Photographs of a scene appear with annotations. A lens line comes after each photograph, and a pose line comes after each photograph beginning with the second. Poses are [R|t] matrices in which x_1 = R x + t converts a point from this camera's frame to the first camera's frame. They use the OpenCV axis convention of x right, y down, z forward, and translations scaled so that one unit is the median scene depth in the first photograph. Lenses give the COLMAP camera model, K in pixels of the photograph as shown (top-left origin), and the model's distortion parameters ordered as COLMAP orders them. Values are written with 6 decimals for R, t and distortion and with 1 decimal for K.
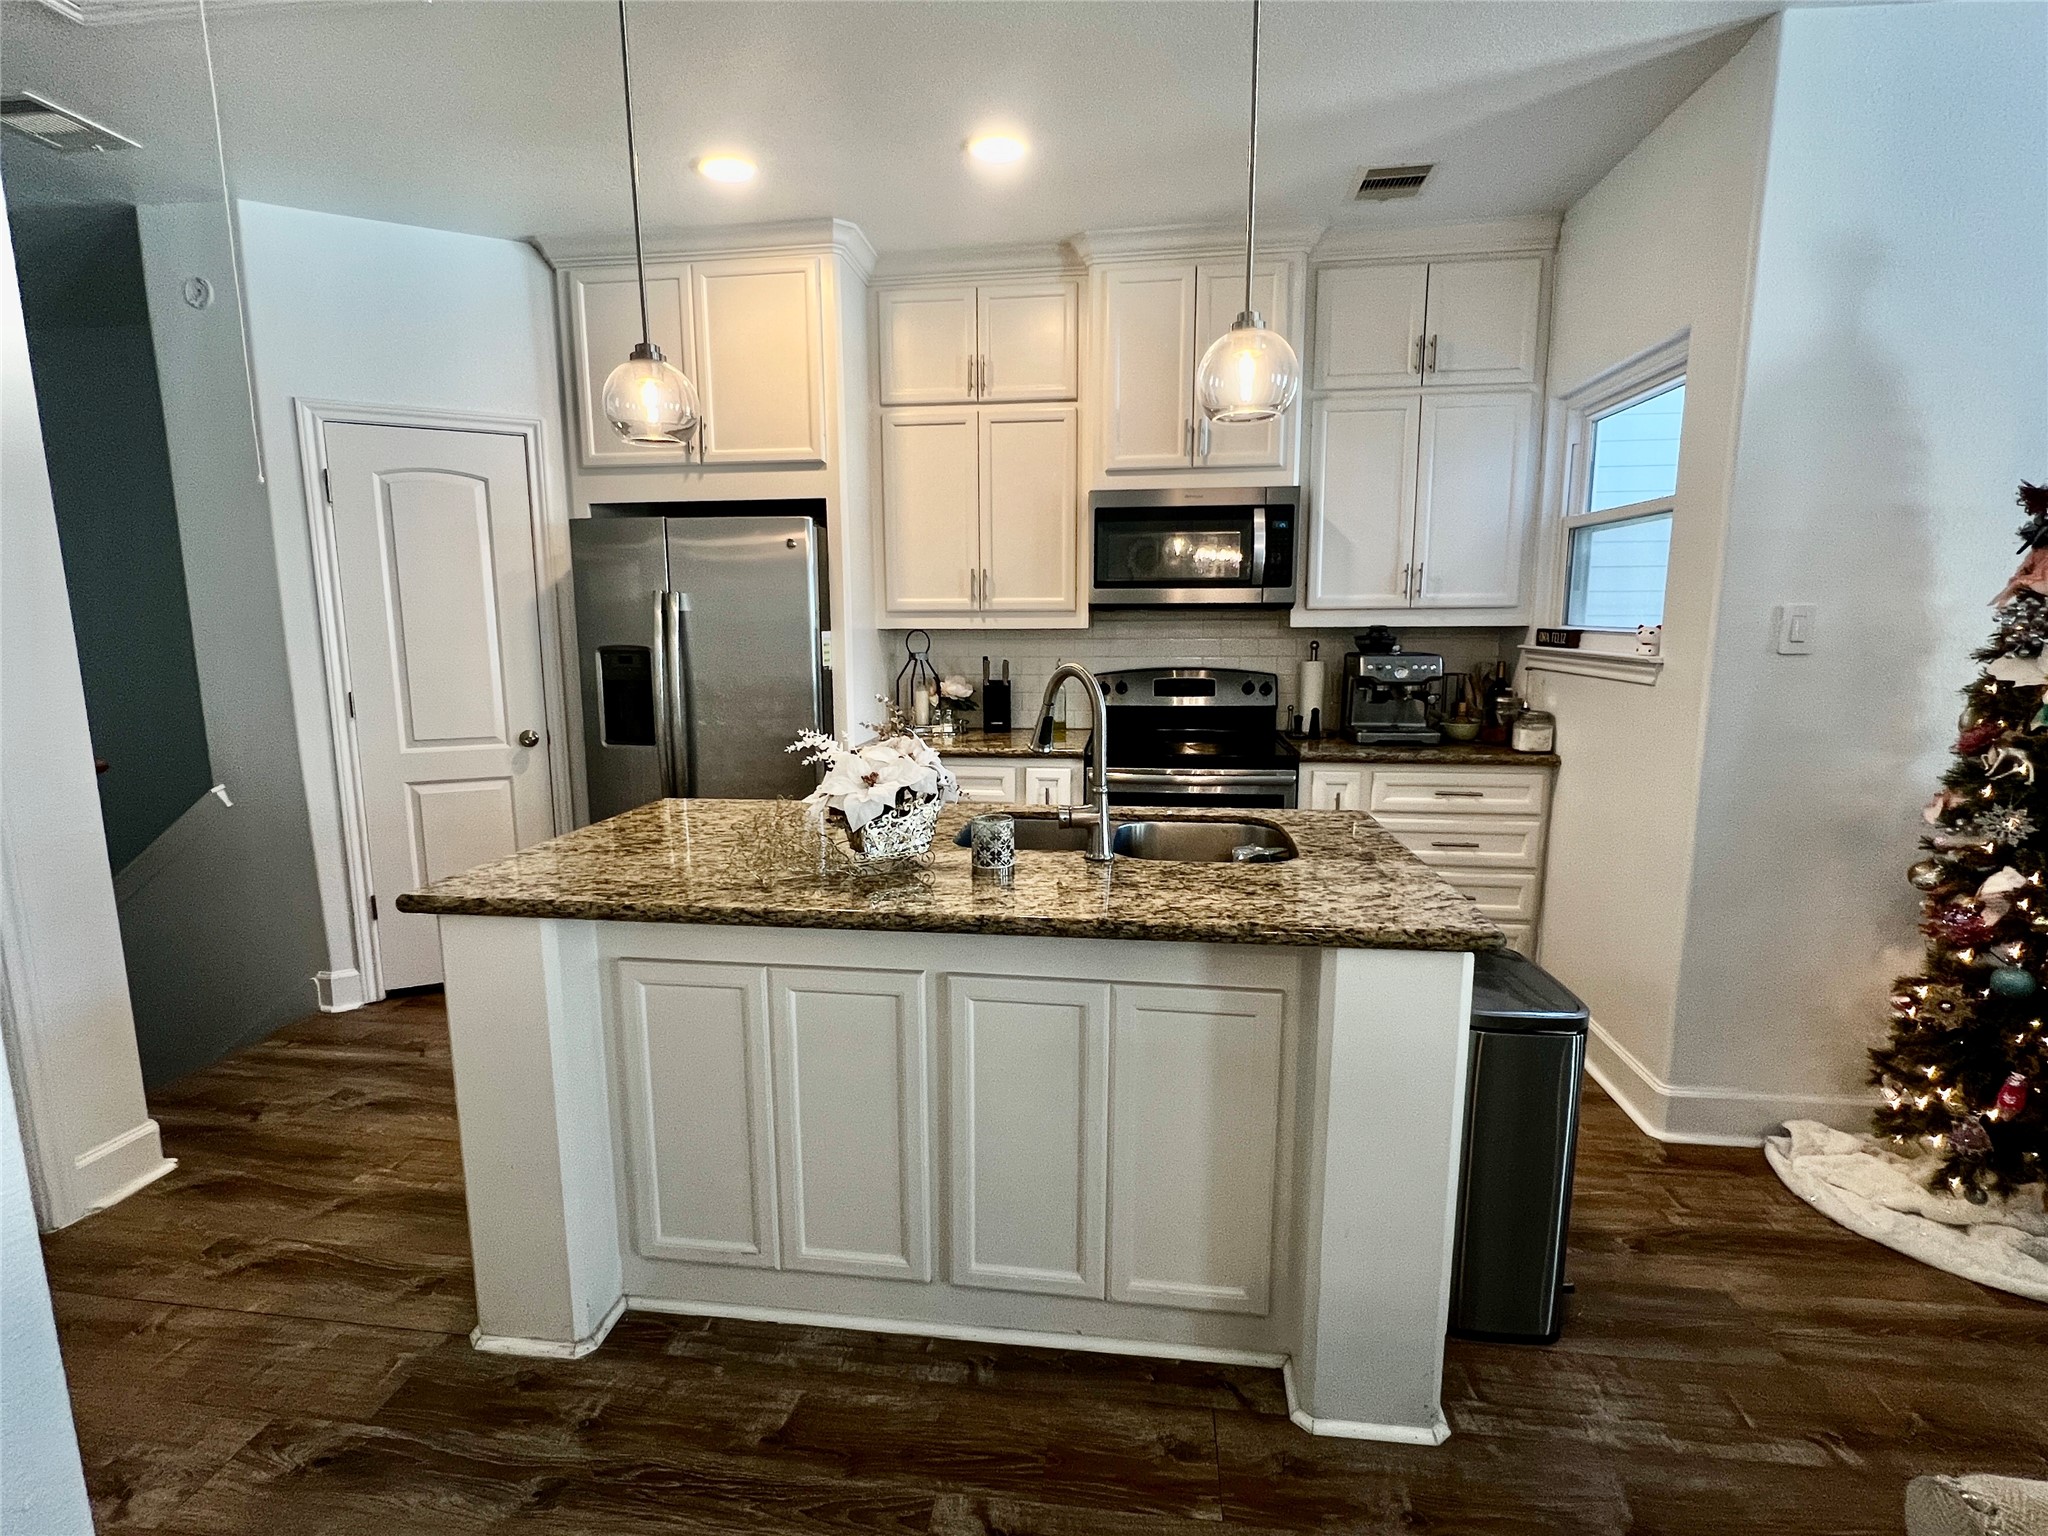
lens RADIAL K [[946.3, 0, 1022.1], [0, 946.3, 770.8], [0, 0, 1]] dist [0.001433, 0.000016]
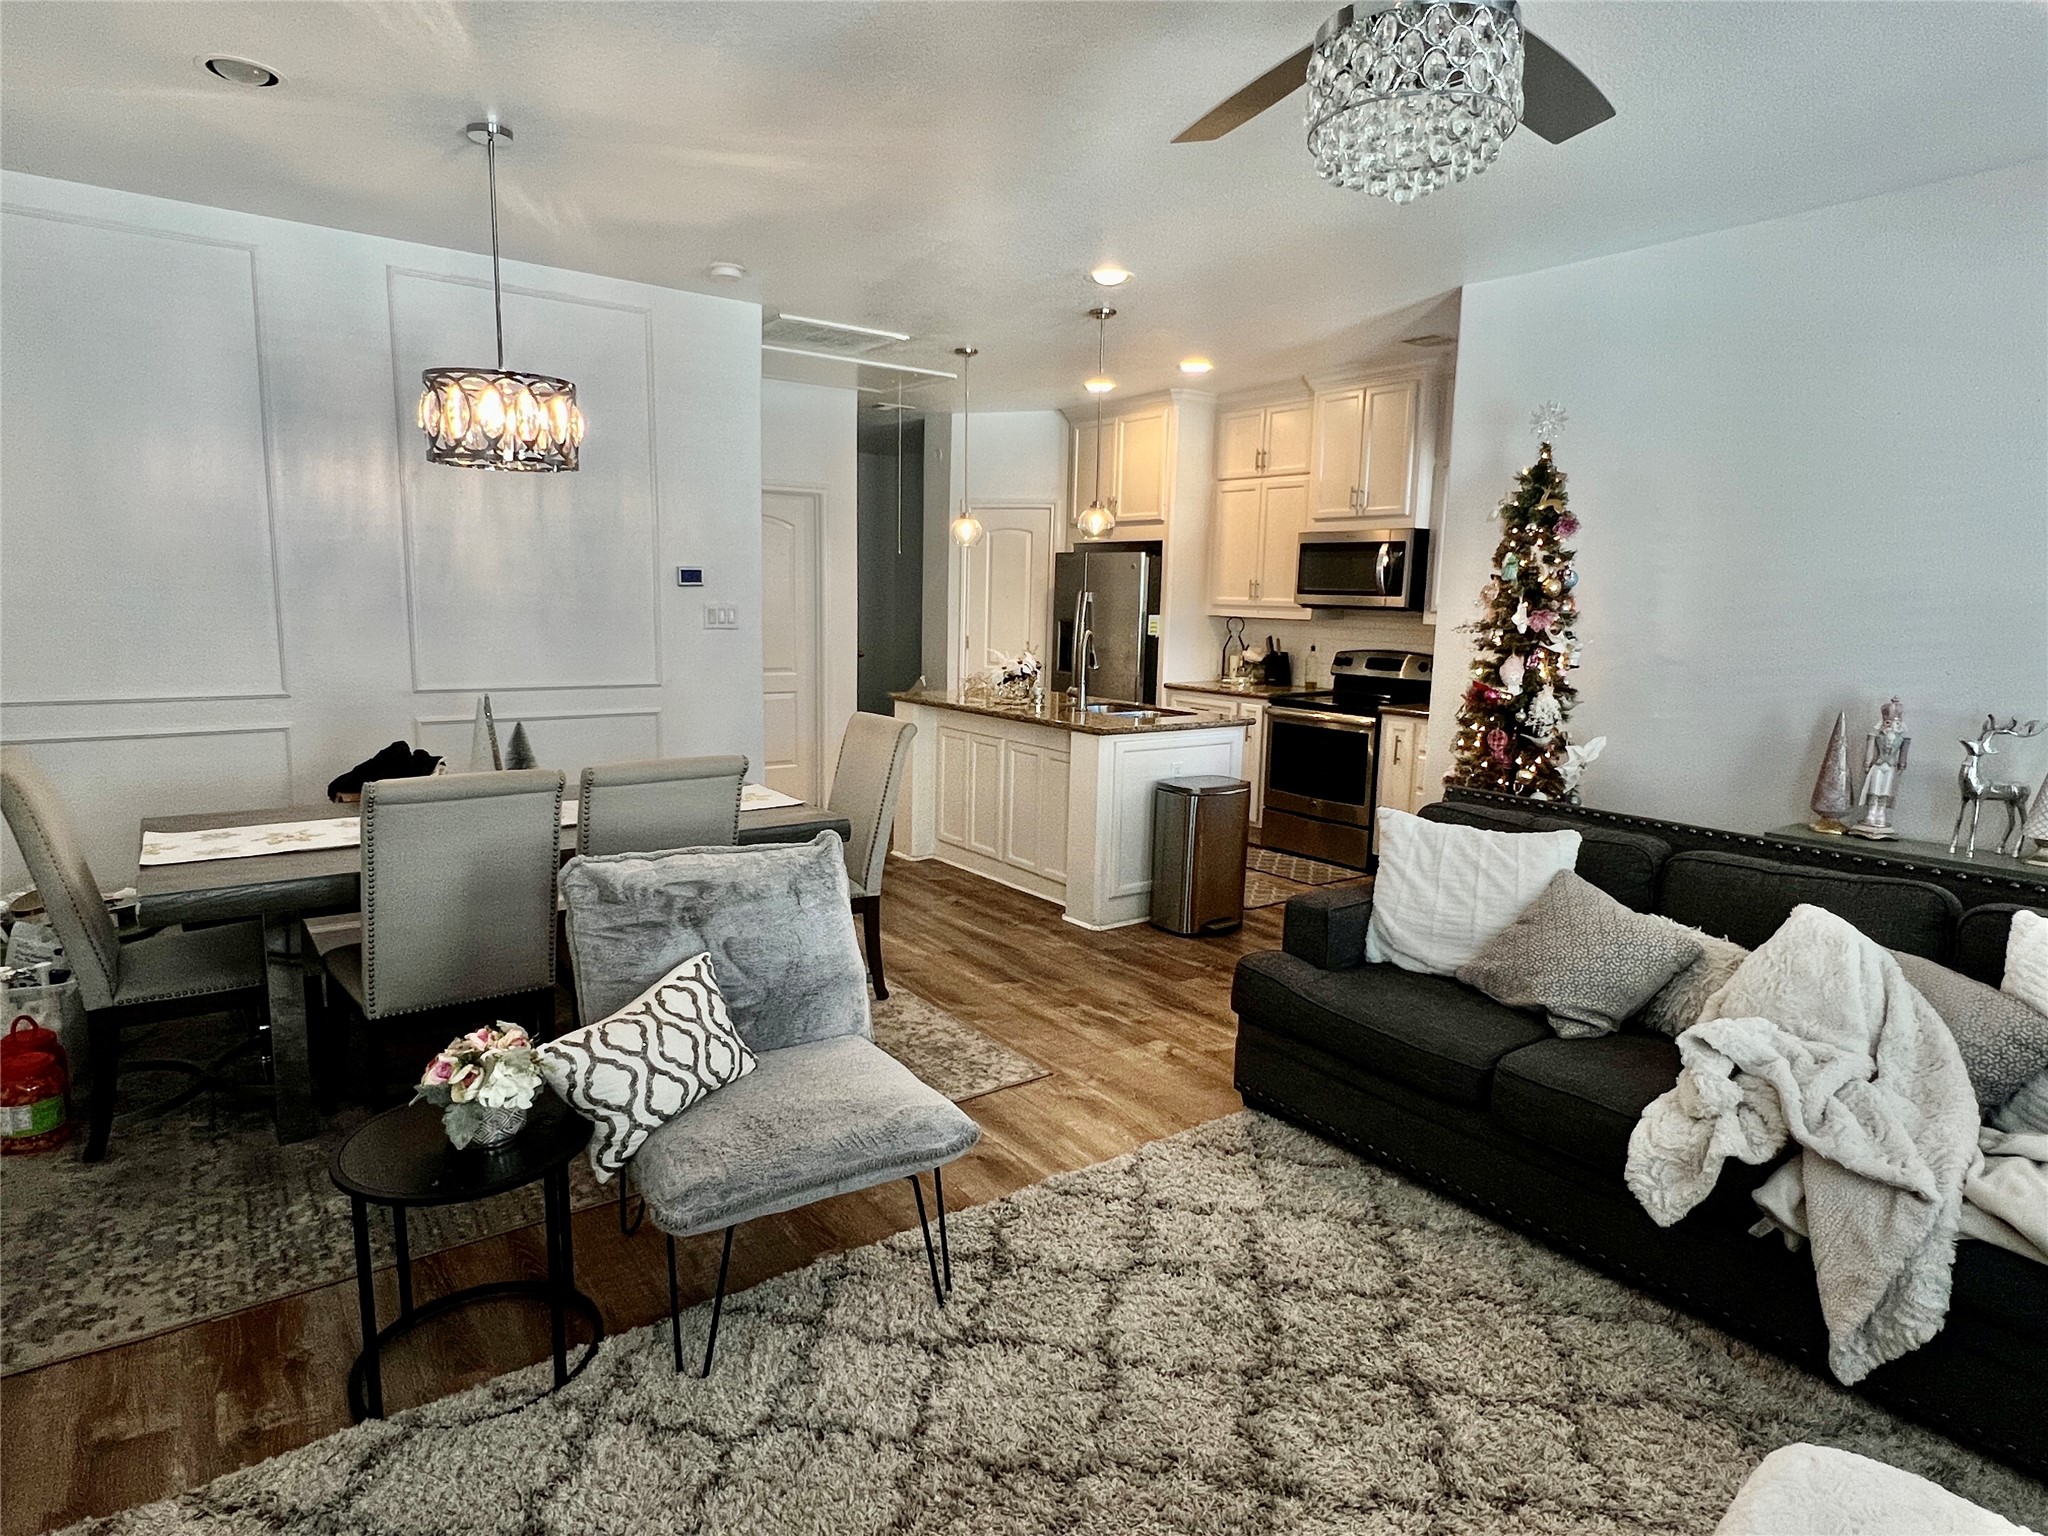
lens RADIAL K [[1141.2, 0, 1021.0], [0, 1141.2, 768.8], [0, 0, 1]] dist [-0.001734, -0.000082]
pose [[0.690912, 0.131127, -0.710948, 1.126506], [-0.138381, 0.989217, 0.047970, 0.065489], [0.709571, 0.065239, 0.701607, -0.626258]]
